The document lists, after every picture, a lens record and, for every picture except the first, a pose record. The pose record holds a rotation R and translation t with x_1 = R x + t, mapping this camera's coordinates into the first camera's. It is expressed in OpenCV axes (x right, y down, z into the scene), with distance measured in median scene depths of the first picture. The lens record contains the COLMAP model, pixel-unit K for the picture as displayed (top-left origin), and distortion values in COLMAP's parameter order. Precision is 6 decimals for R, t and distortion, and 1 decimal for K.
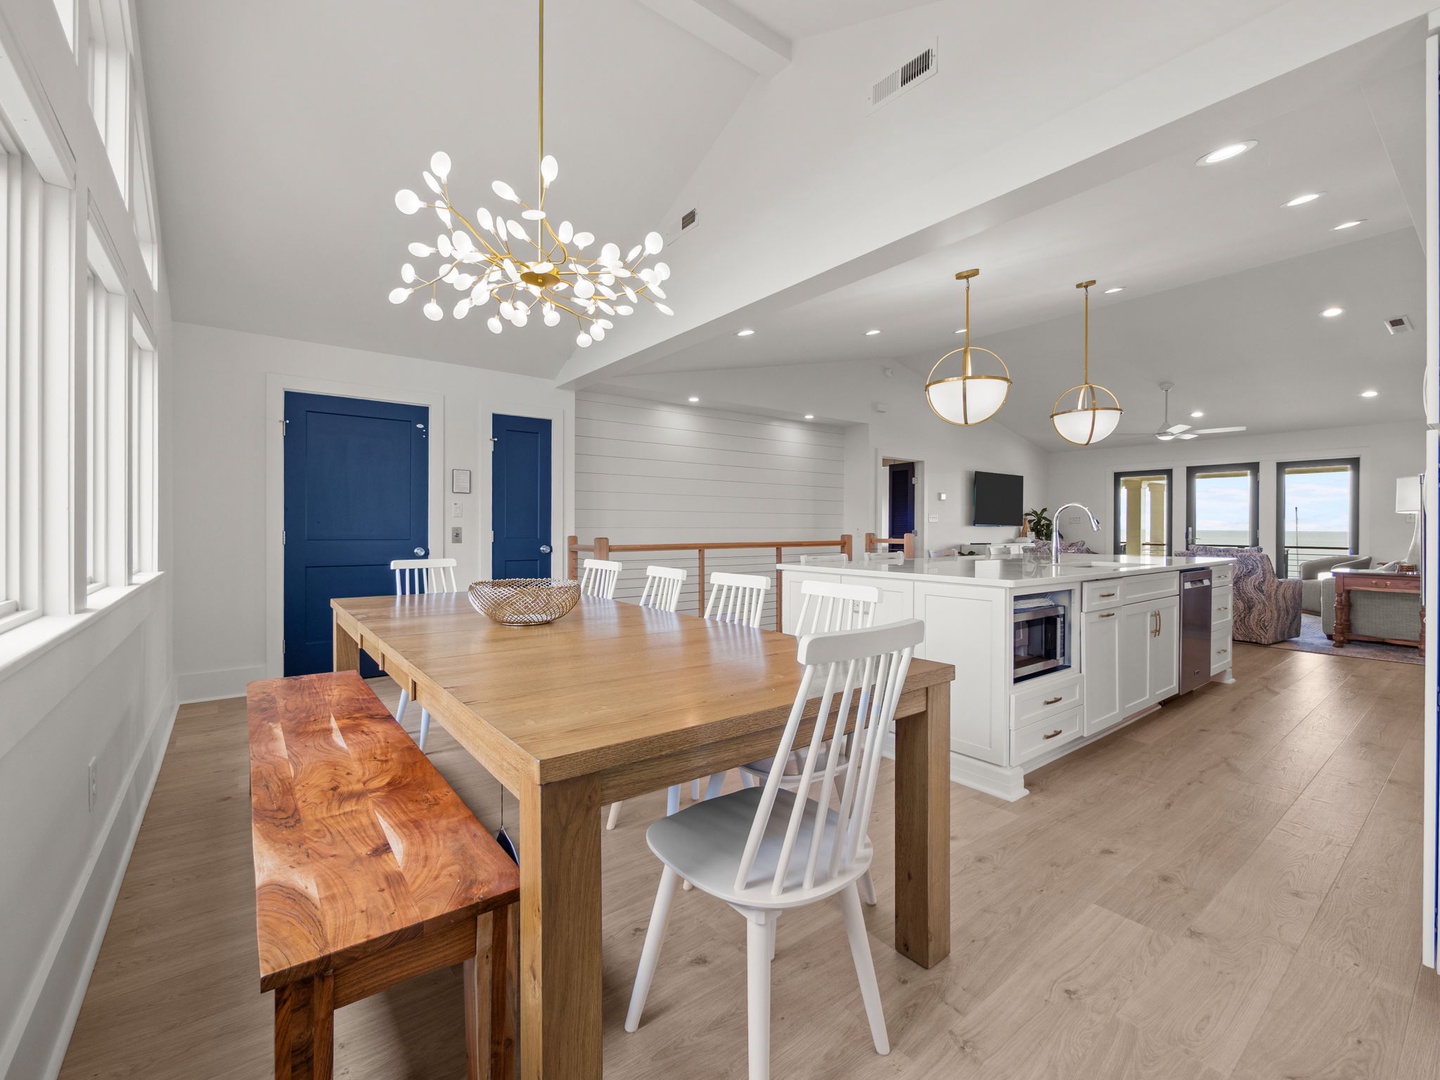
lens RADIAL K [[612.8, 0, 722.3], [0, 612.8, 525.1], [0, 0, 1]] dist [-0.002098, -0.000428]
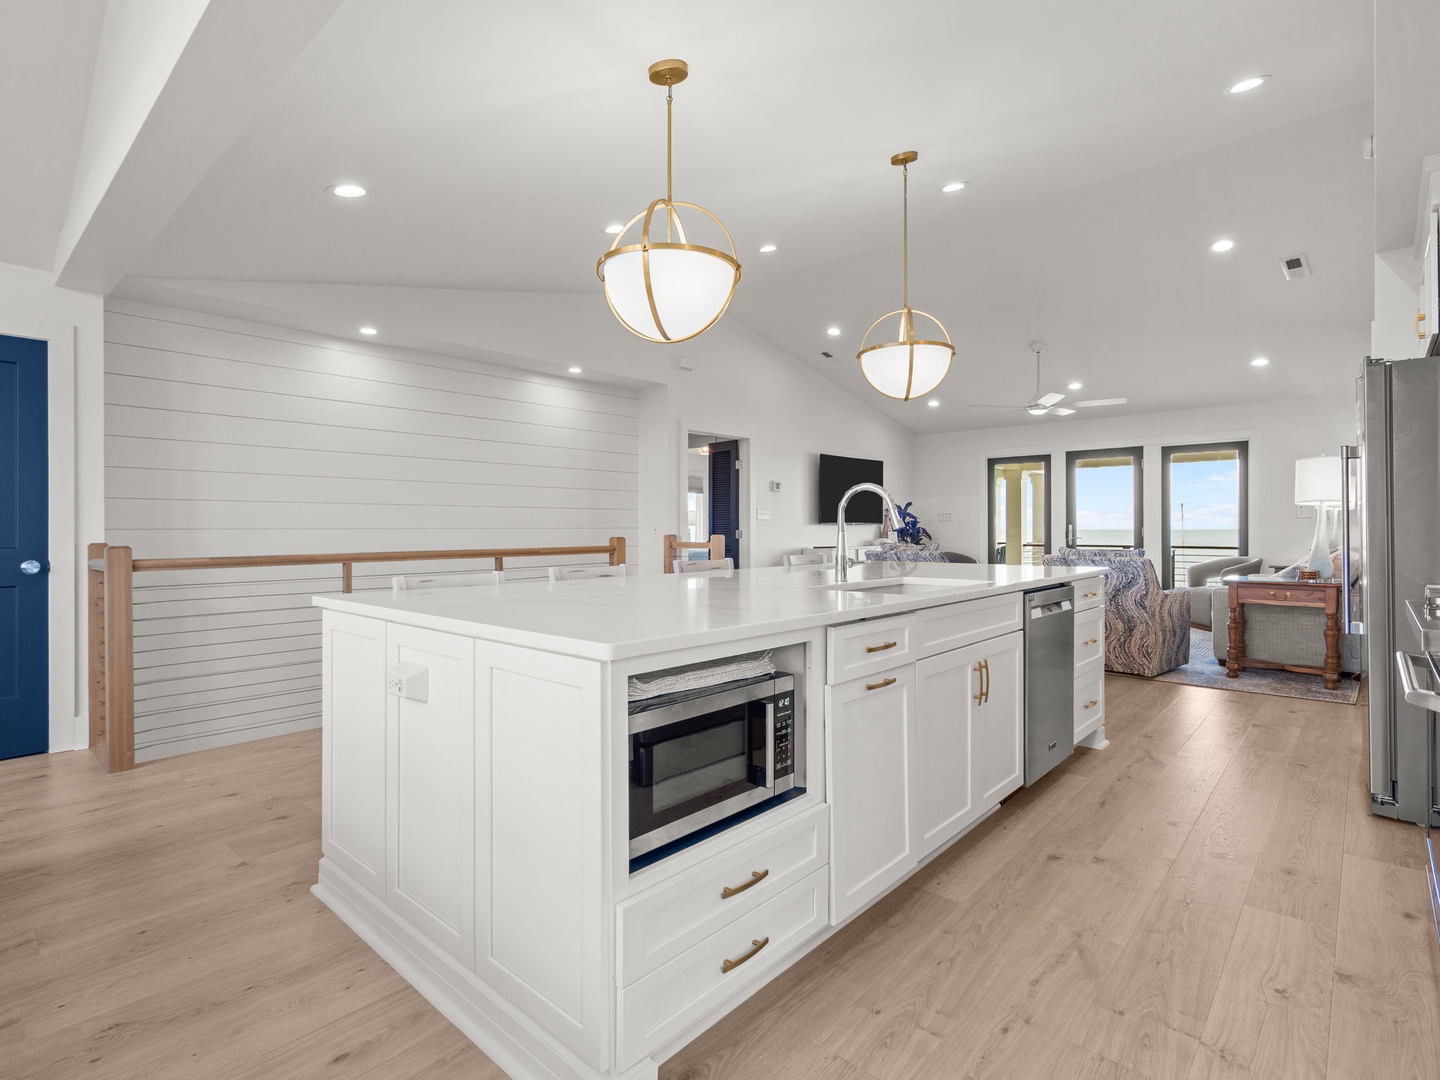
lens RADIAL K [[699.2, 0, 716.9], [0, 699.2, 522.6], [0, 0, 1]] dist [-0.000254, 0.000320]
pose [[0.986039, -0.004214, 0.166458, 0.209826], [0.004965, 0.999979, -0.004097, 0.003327], [-0.166438, 0.004867, 0.986040, 0.226626]]
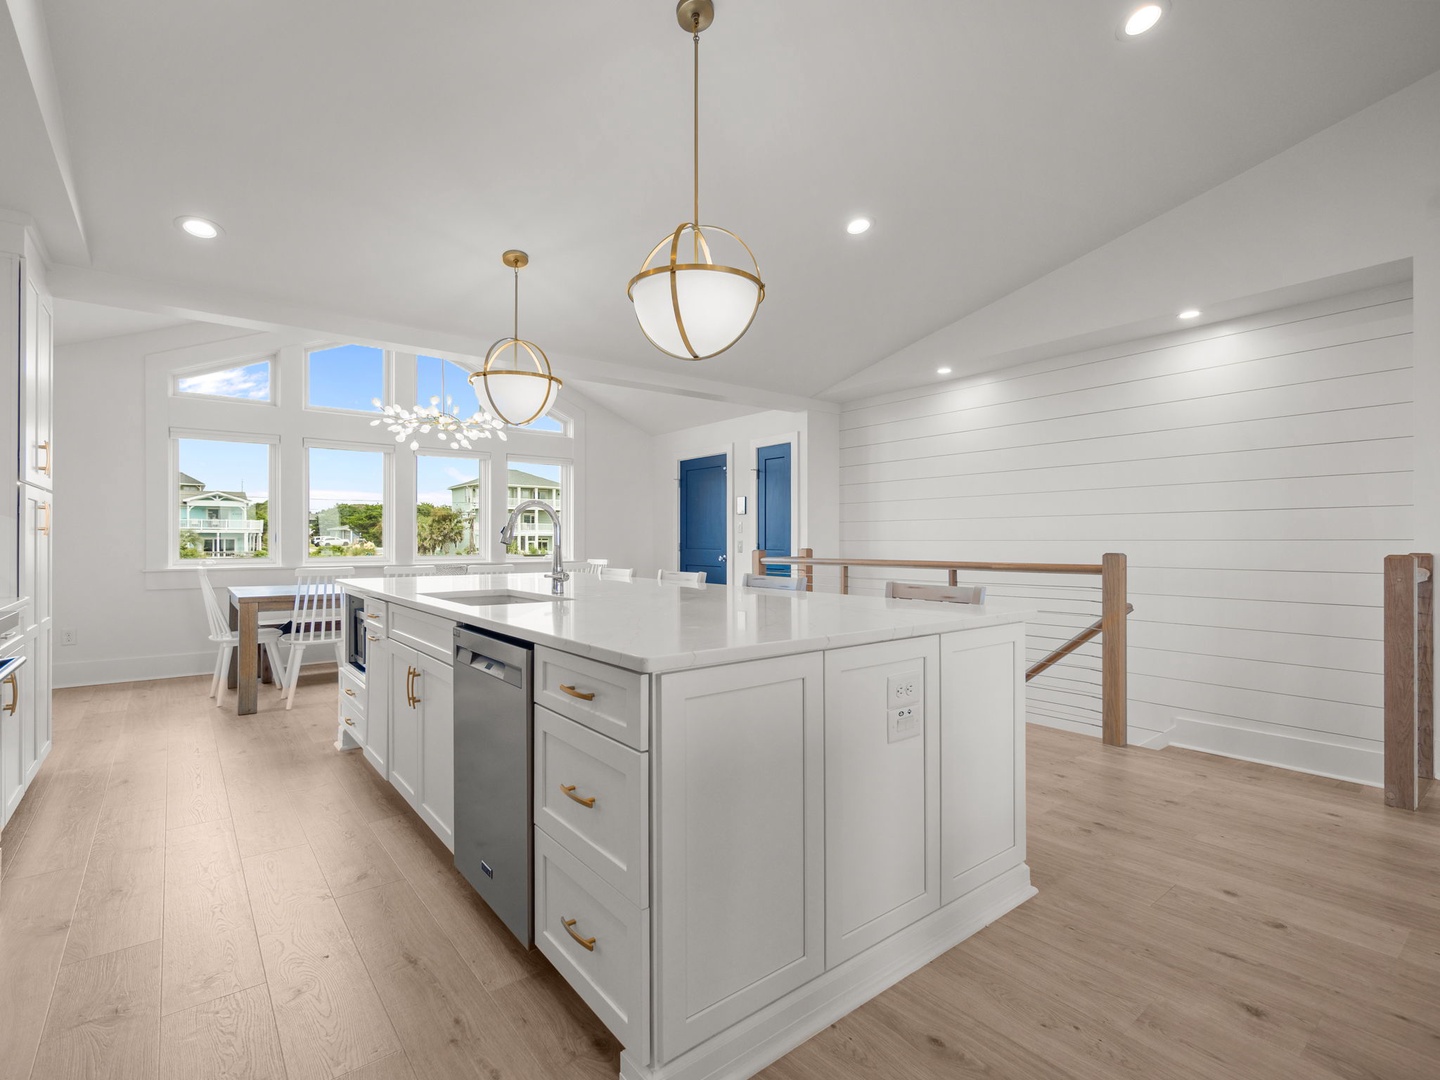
lens RADIAL K [[699.2, 0, 716.9], [0, 699.2, 522.6], [0, 0, 1]] dist [-0.000254, 0.000320]
pose [[0.003549, -0.033097, -0.999446, 0.872466], [-0.000051, 0.999452, -0.033097, 0.011477], [0.999994, 0.000169, 0.003546, 0.795602]]
